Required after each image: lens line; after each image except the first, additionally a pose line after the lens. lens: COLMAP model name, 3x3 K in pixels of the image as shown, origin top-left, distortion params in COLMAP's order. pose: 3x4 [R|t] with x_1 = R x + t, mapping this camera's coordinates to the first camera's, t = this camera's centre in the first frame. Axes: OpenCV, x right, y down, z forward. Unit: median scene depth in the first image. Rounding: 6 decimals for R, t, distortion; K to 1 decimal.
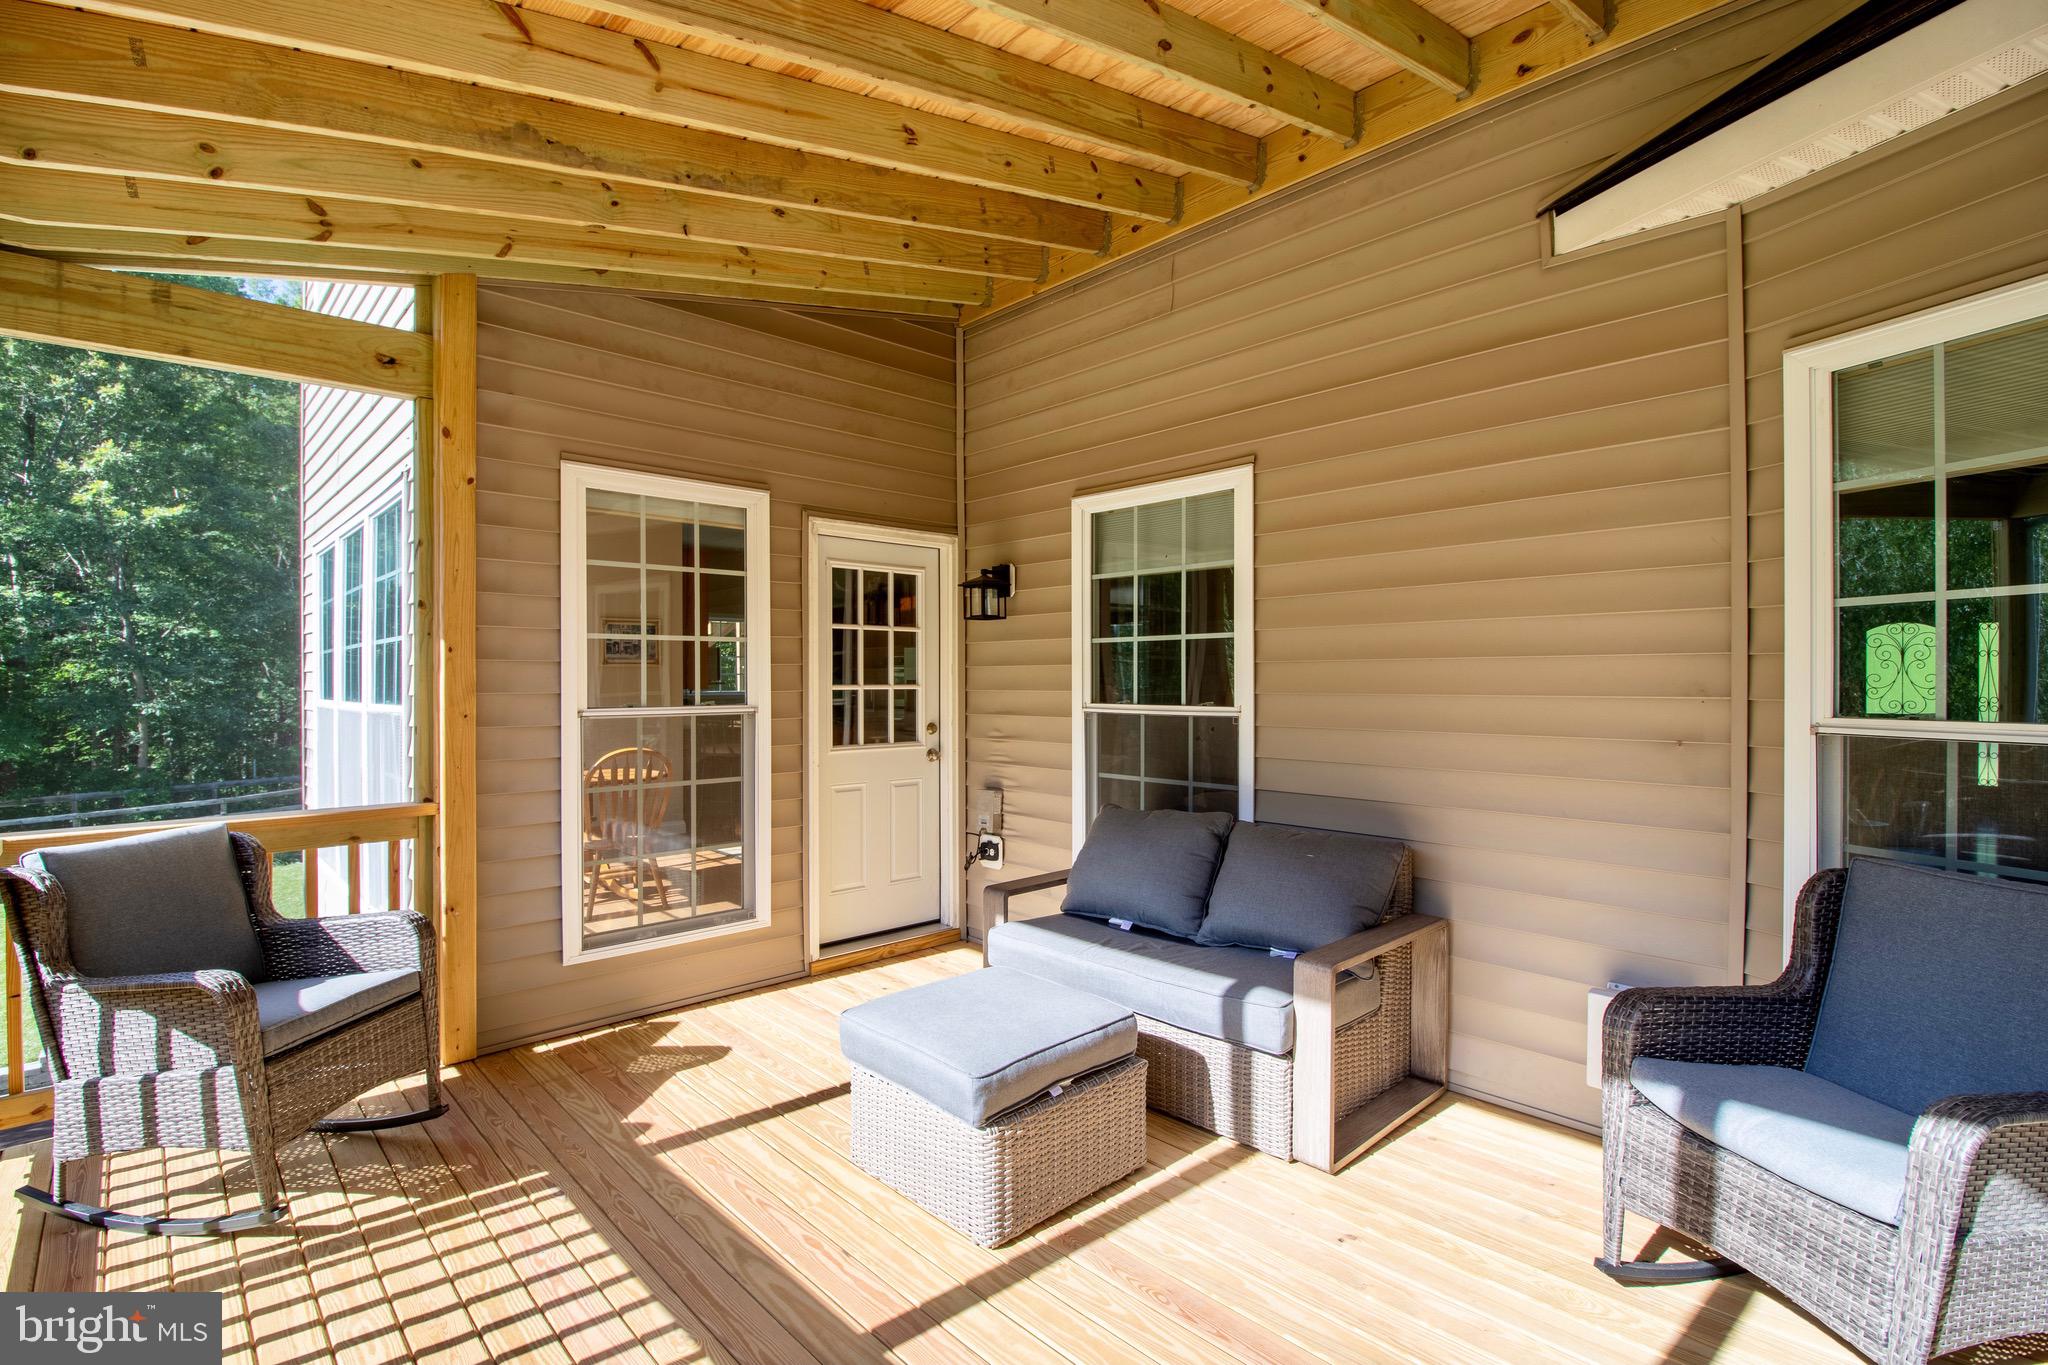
lens RADIAL K [[948.9, 0, 1024.0], [0, 948.9, 682.5], [0, 0, 1]] dist [-0.023291, -0.000553]
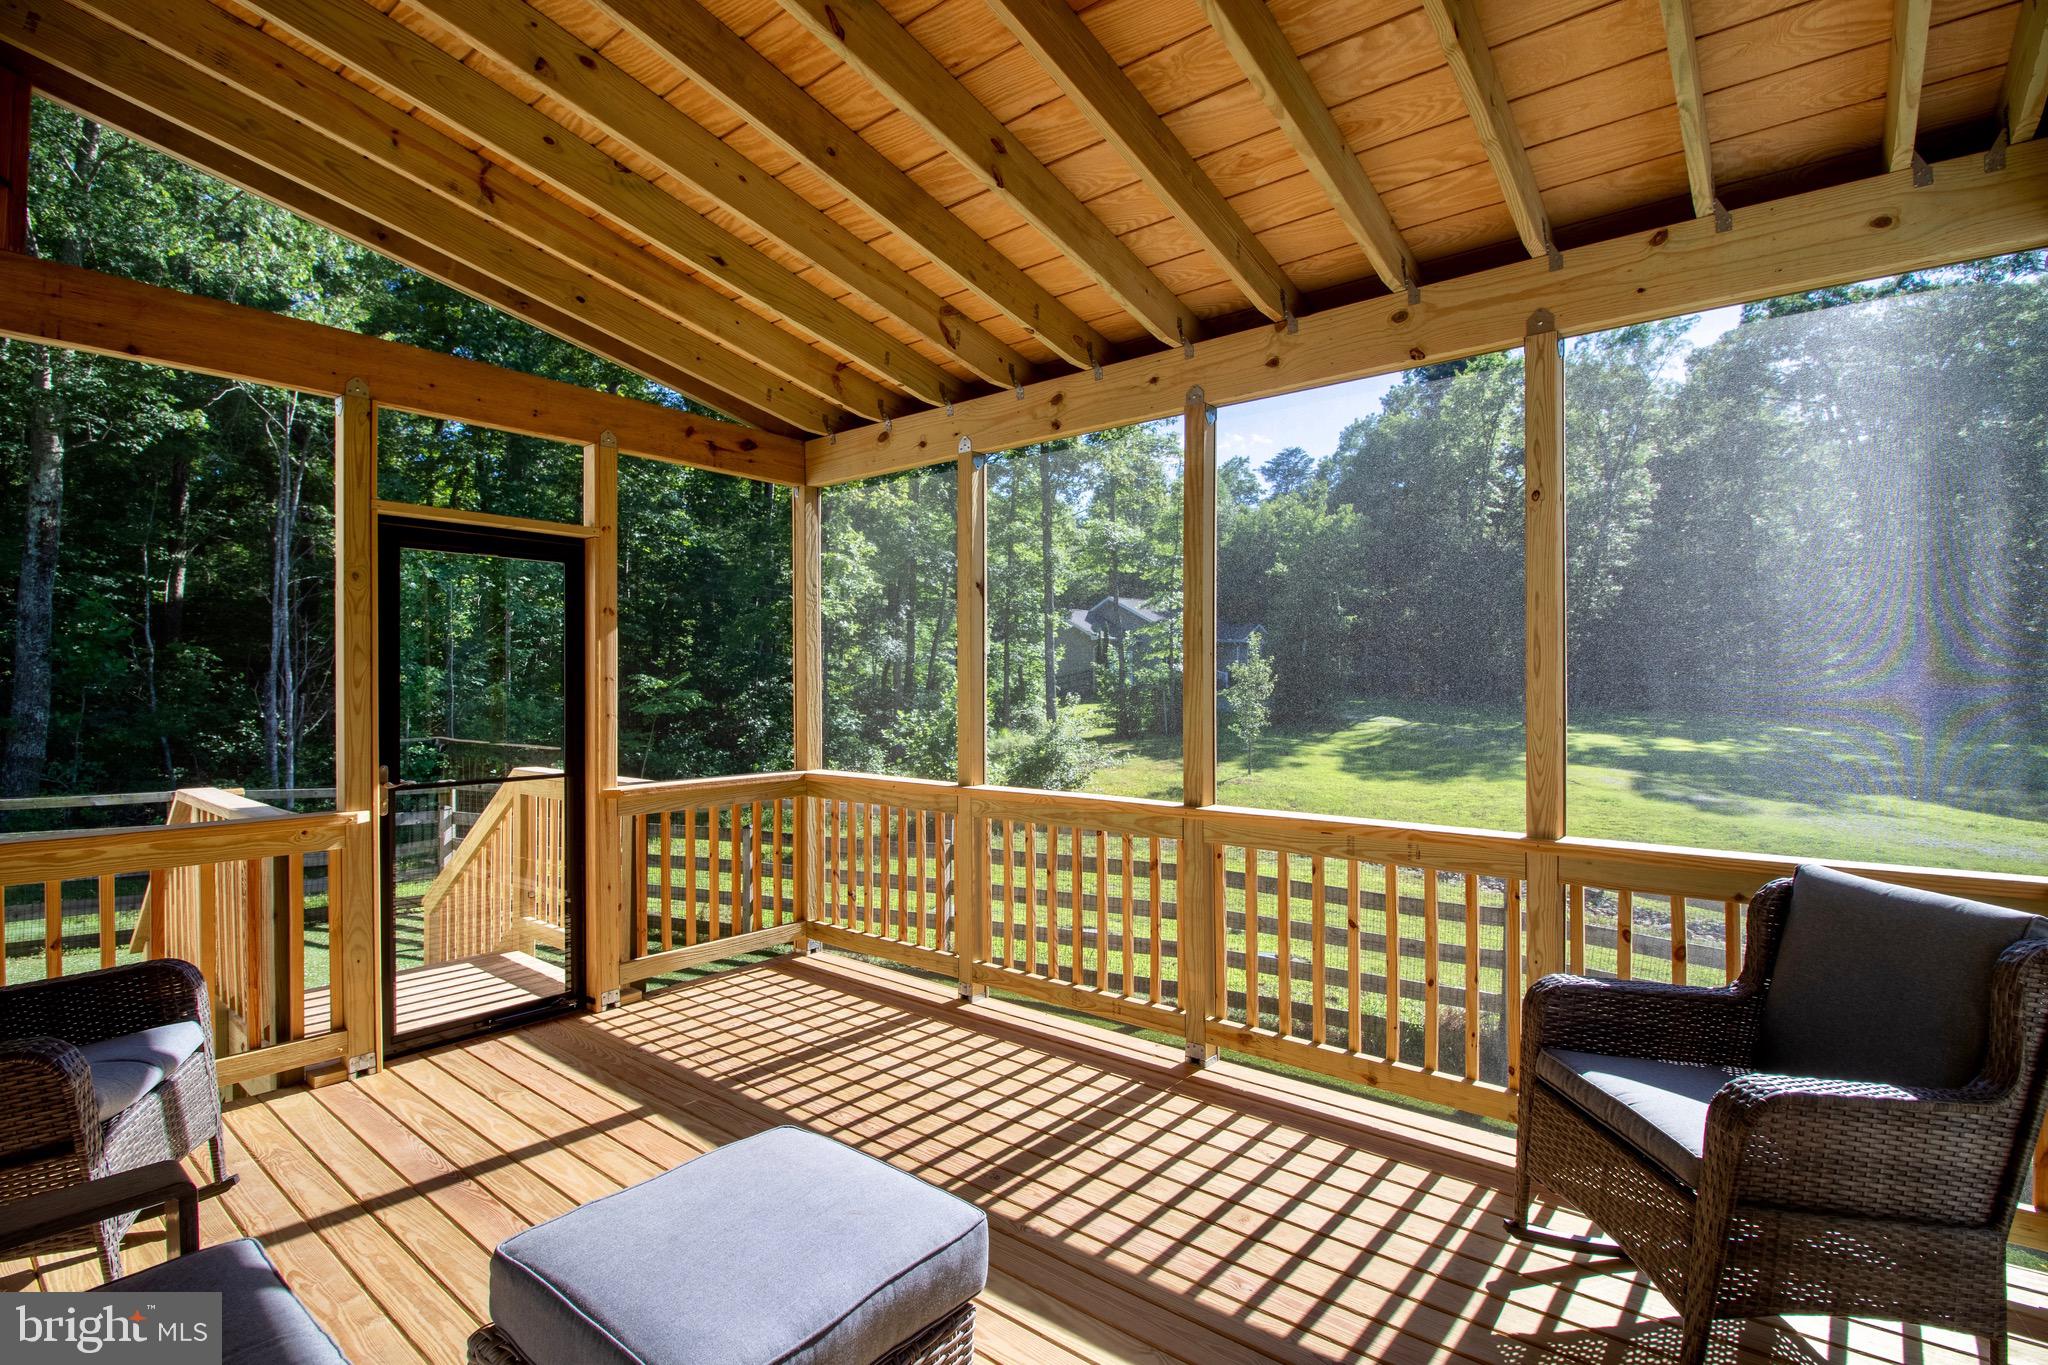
lens RADIAL K [[948.9, 0, 1024.0], [0, 948.9, 682.5], [0, 0, 1]] dist [-0.023291, -0.000553]
pose [[-0.990363, 0.005919, -0.138373, -0.106271], [0.005445, 0.999978, 0.003801, -0.007390], [0.138392, 0.003011, -0.990373, 1.281224]]
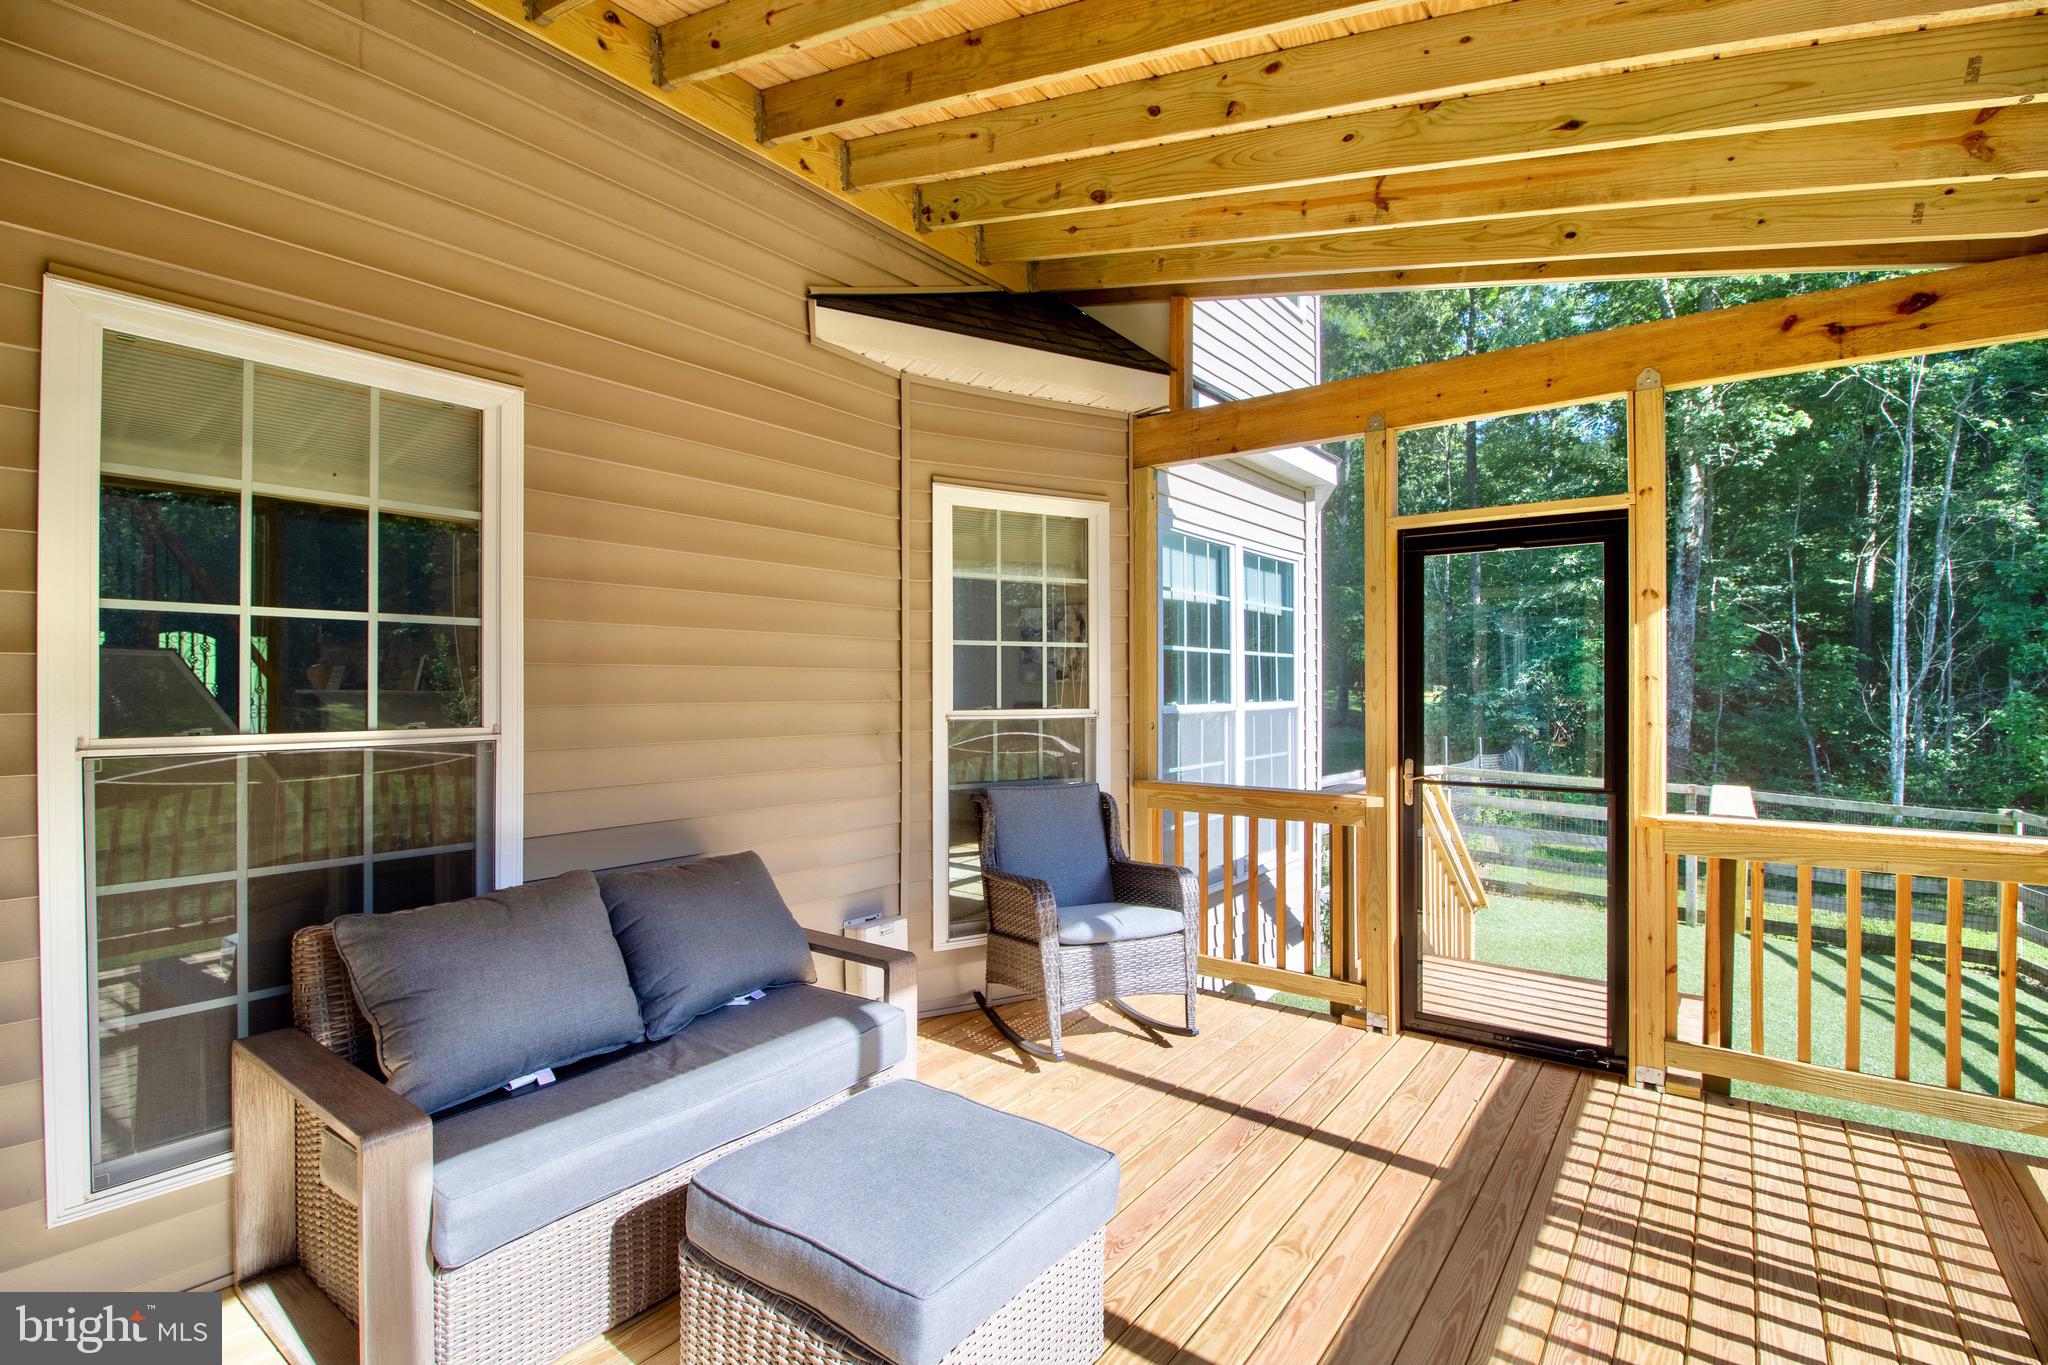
lens RADIAL K [[952.4, 0, 1024.0], [0, 952.4, 682.5], [0, 0, 1]] dist [0.002332, -0.010445]
pose [[-0.179276, 0.007267, 0.983772, -0.591766], [0.003267, 0.999972, -0.006791, -0.000588], [-0.983793, 0.001996, -0.179295, 0.821645]]
